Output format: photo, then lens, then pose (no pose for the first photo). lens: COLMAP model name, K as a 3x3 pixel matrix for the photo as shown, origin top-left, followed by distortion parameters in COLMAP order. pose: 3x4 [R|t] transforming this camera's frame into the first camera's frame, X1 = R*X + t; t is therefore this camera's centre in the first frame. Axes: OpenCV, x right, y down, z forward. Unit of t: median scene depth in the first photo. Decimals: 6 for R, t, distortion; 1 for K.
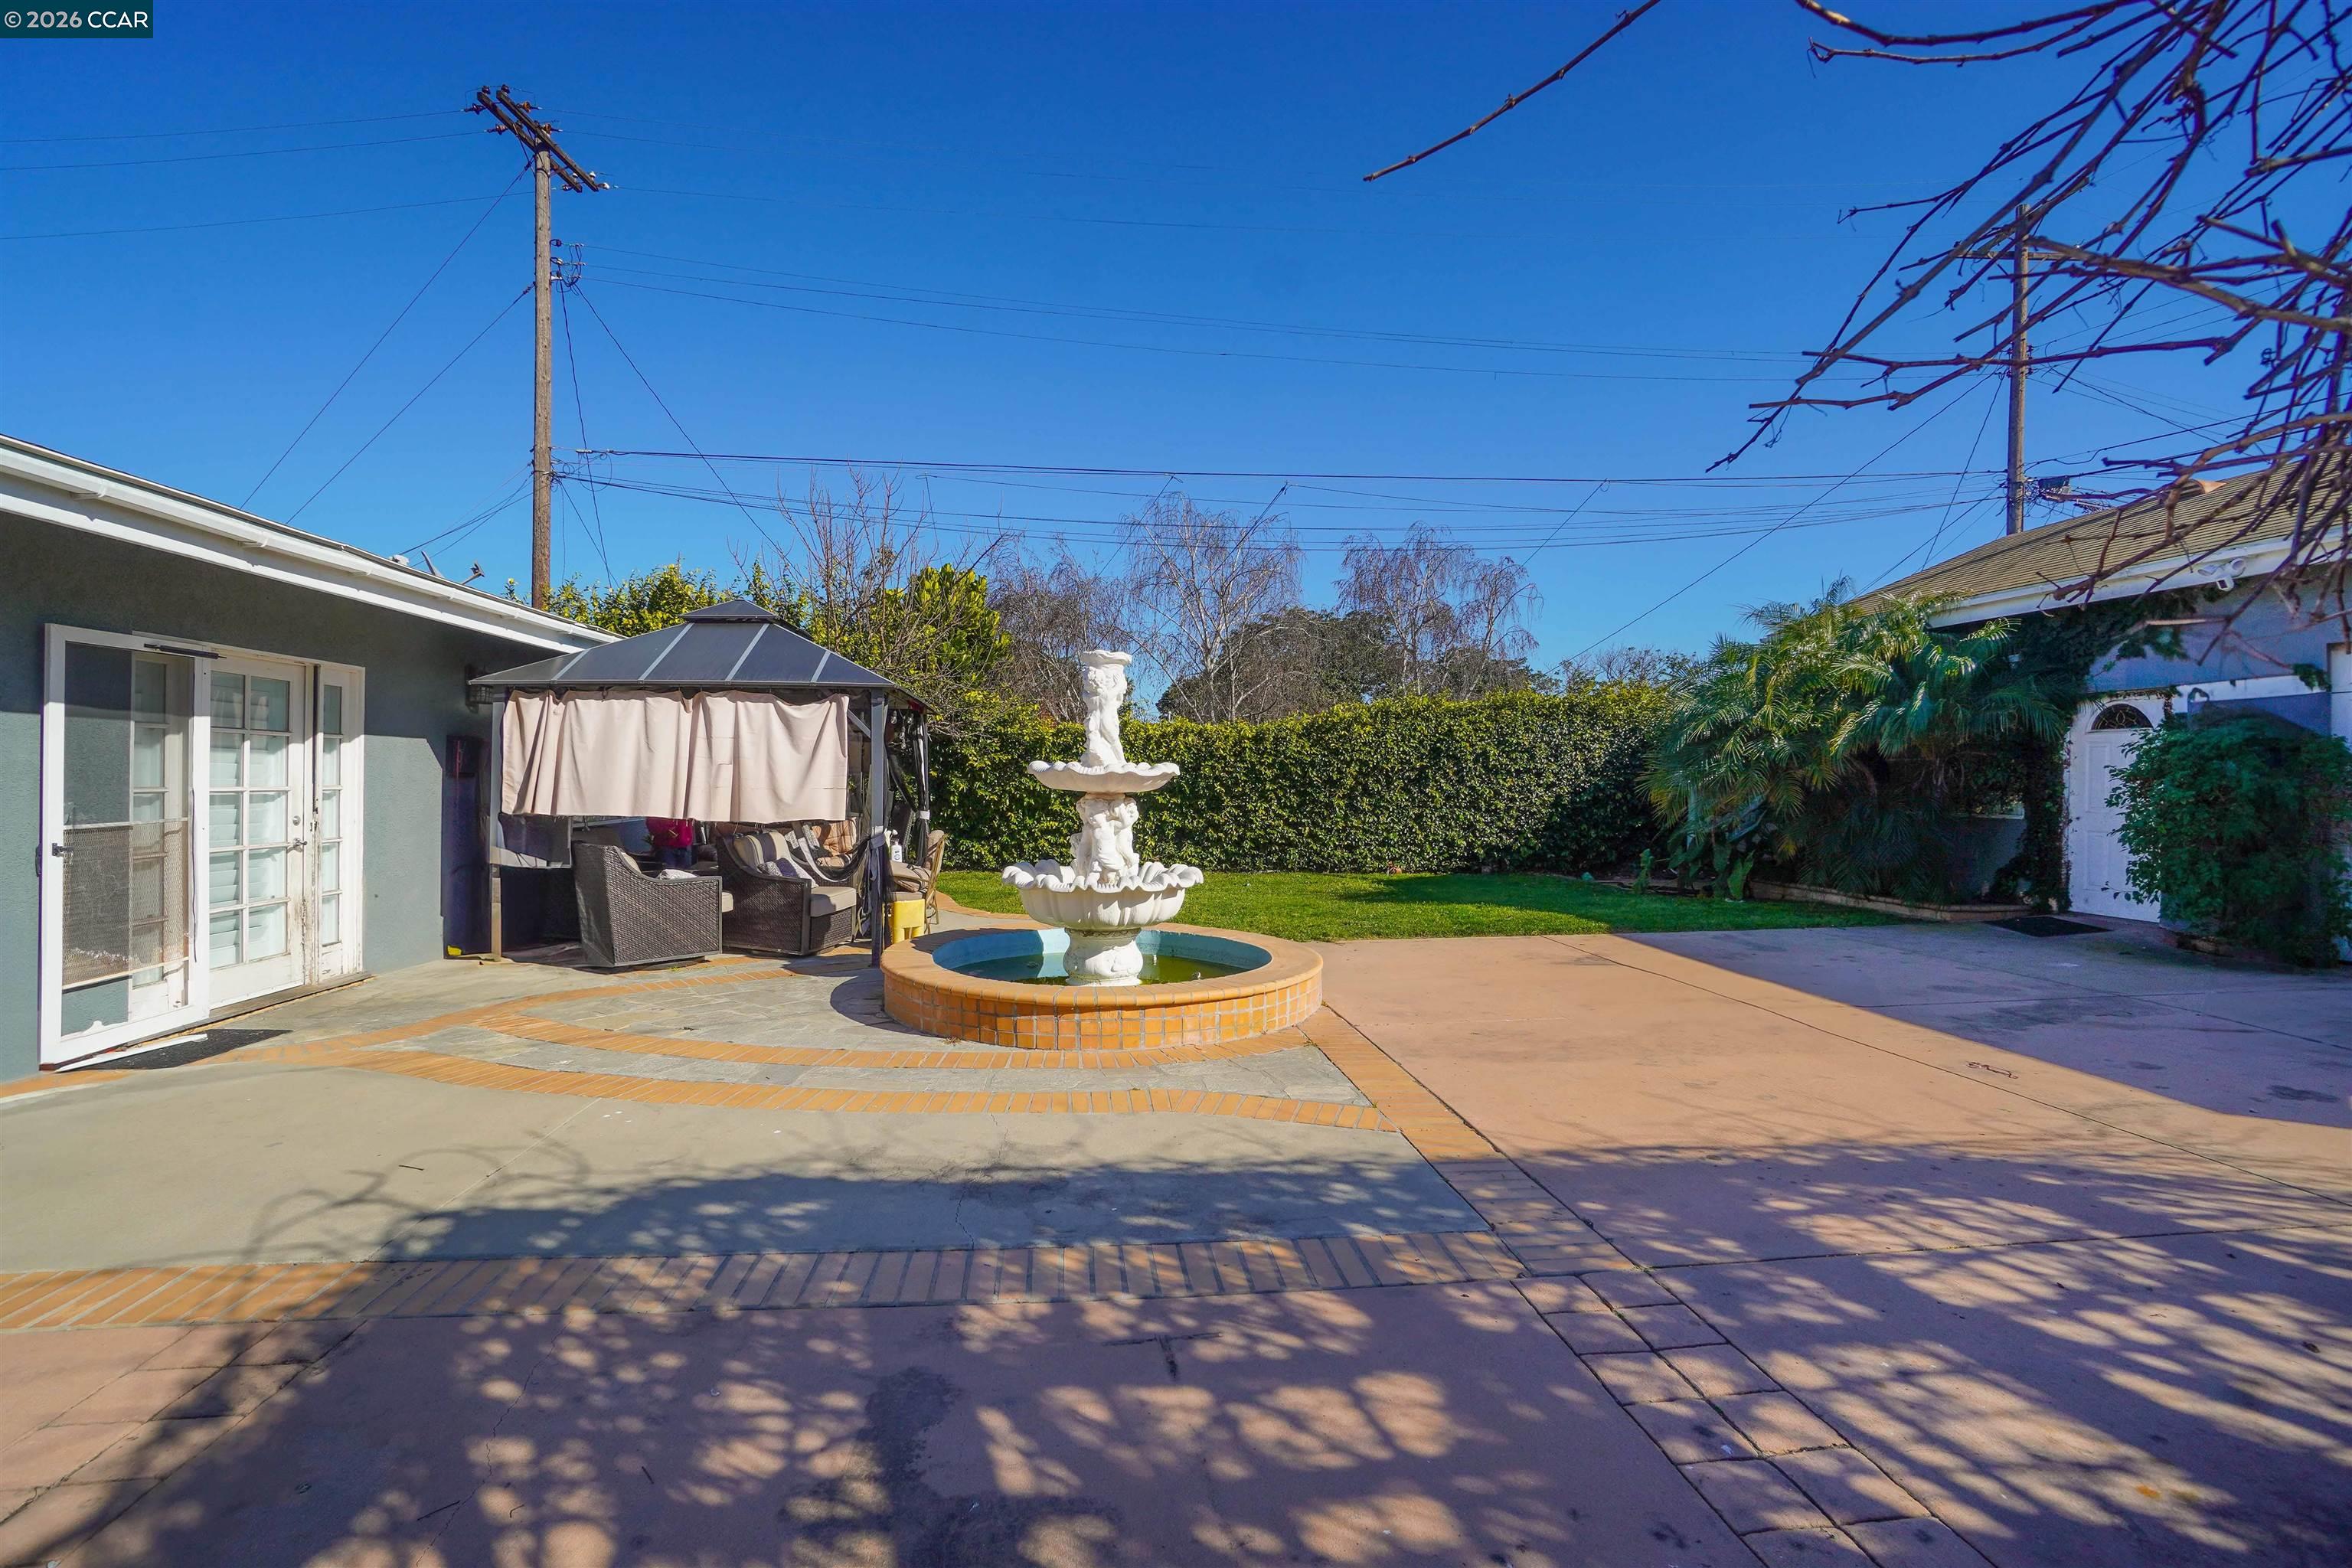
lens RADIAL K [[1013.7, 0, 1170.9], [0, 1013.7, 748.9], [0, 0, 1]] dist [-0.048929, 0.000076]
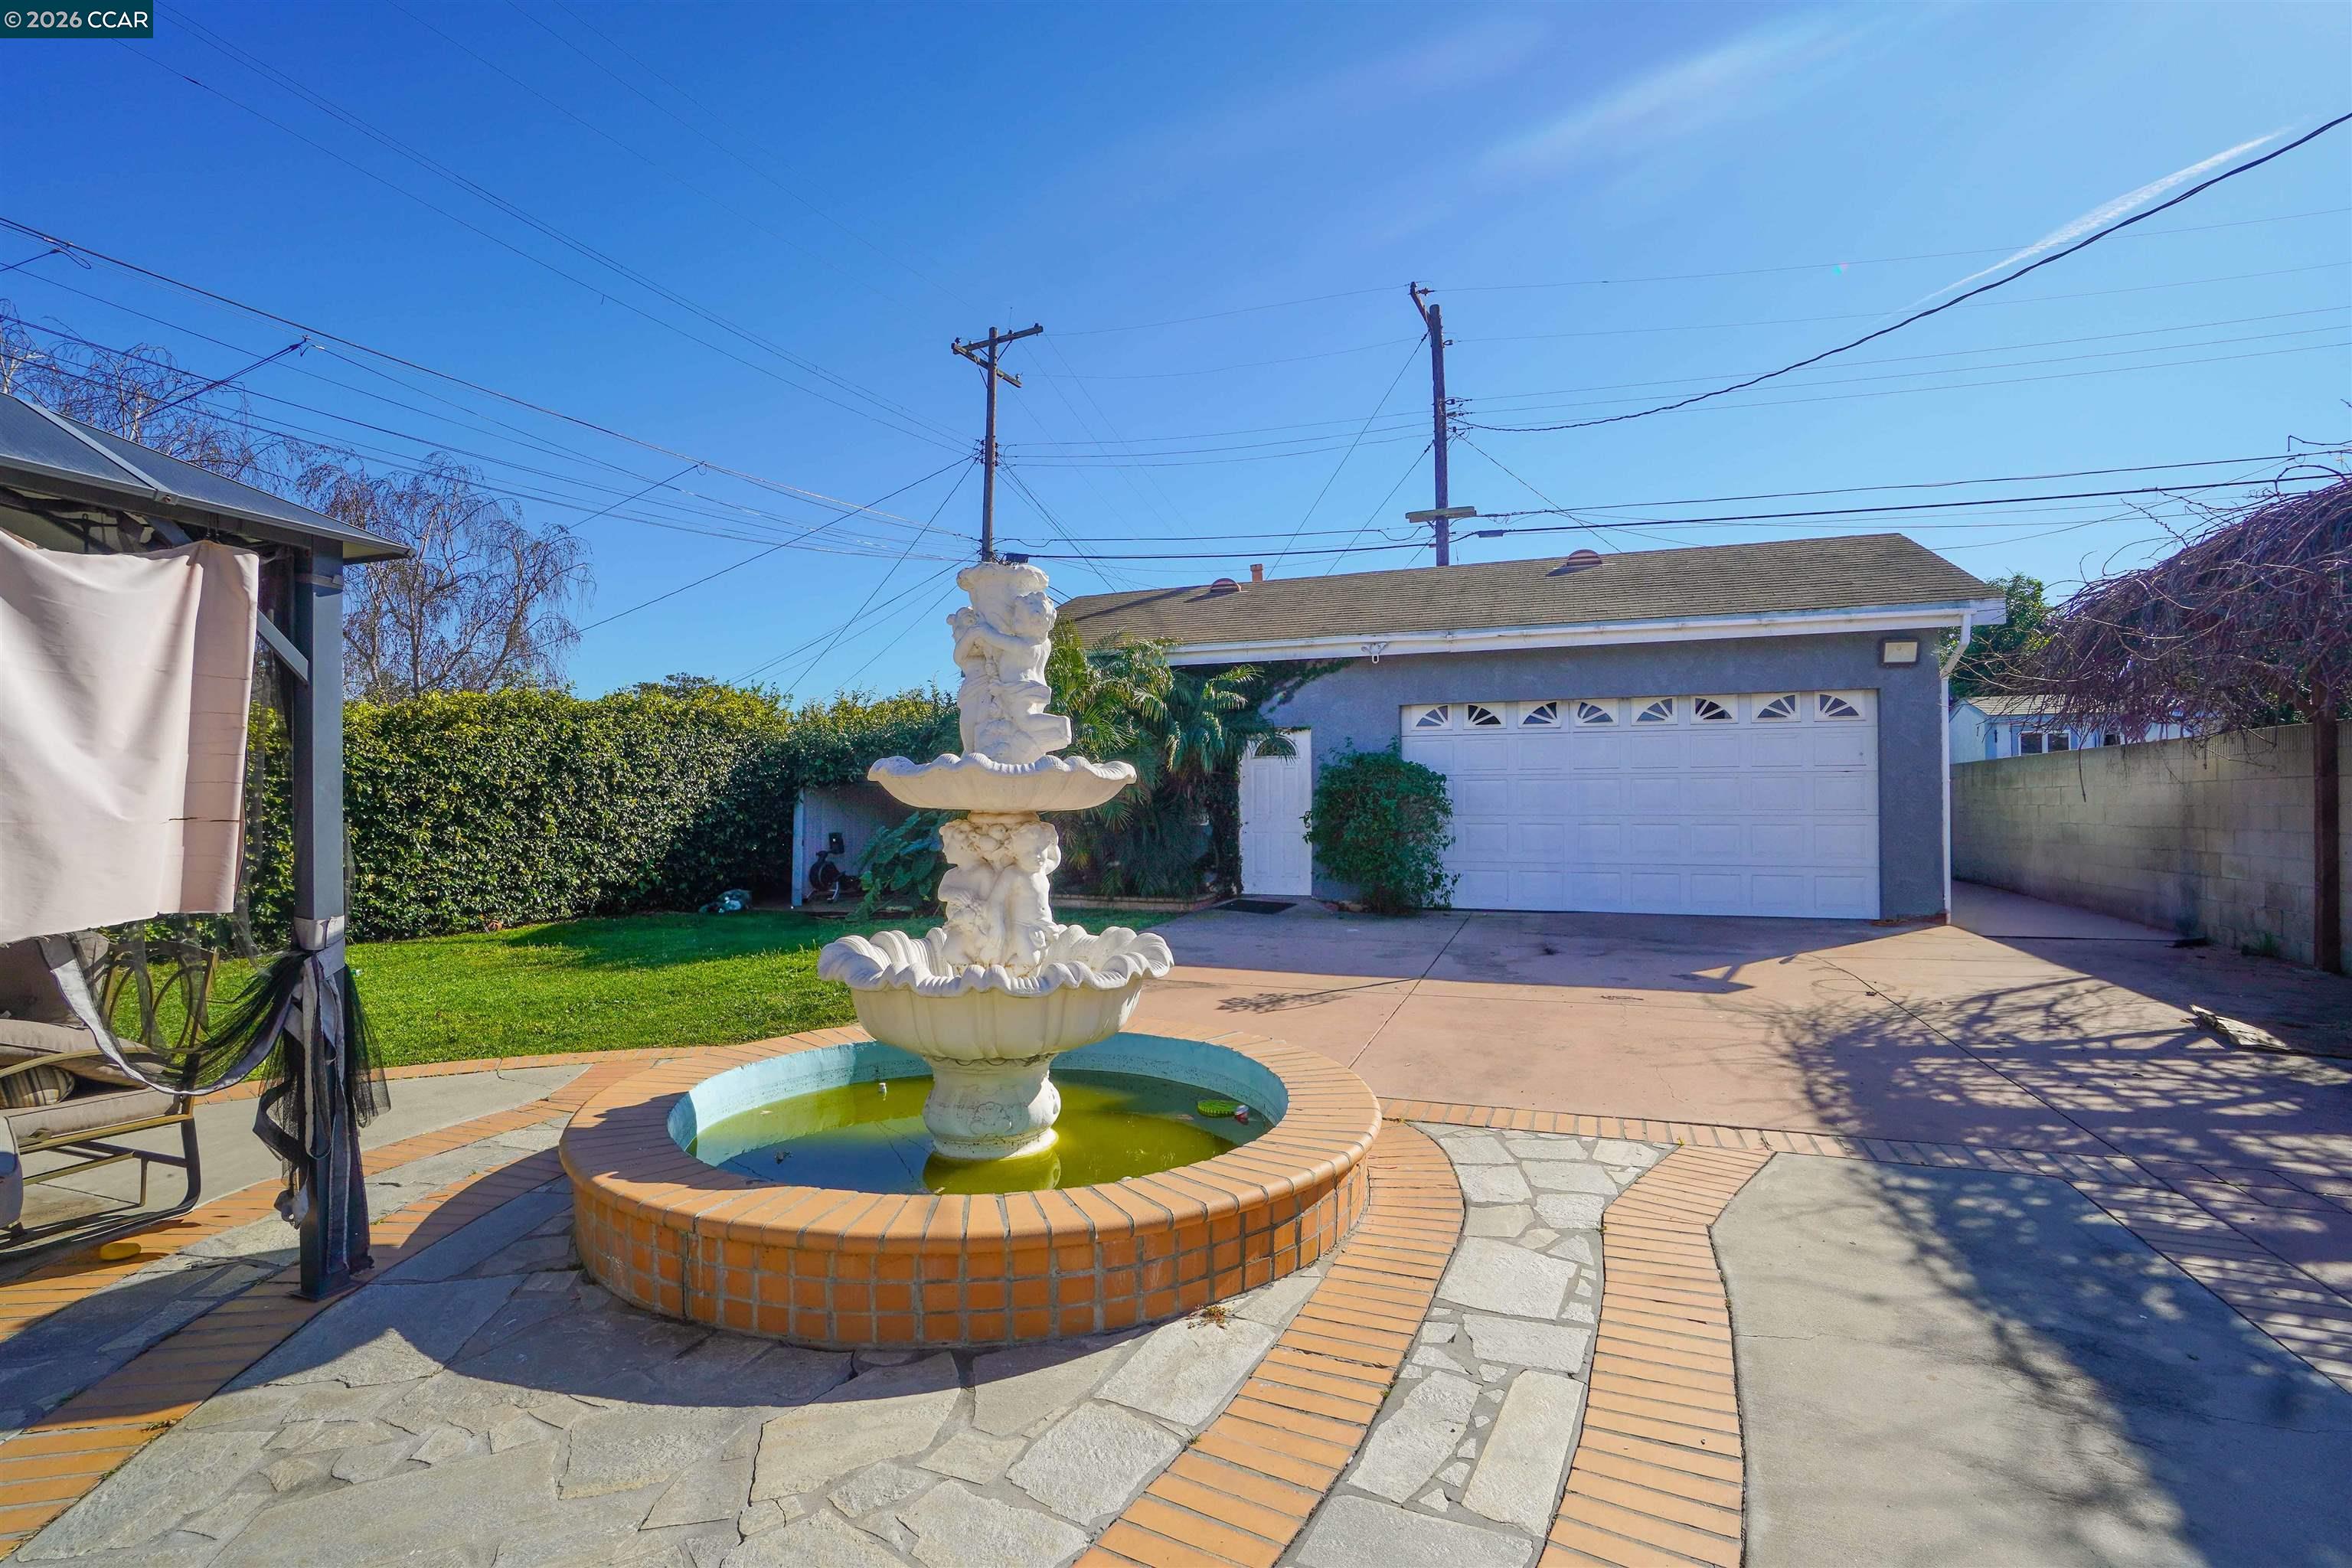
lens RADIAL K [[1053.7, 0, 1134.5], [0, 1053.7, 777.4], [0, 0, 1]] dist [-0.054139, 0.020362]
pose [[0.469007, 0.011314, 0.883122, -0.225631], [-0.017633, 0.999839, -0.003445, 0.008260], [-0.883019, -0.013957, 0.469130, 0.259195]]
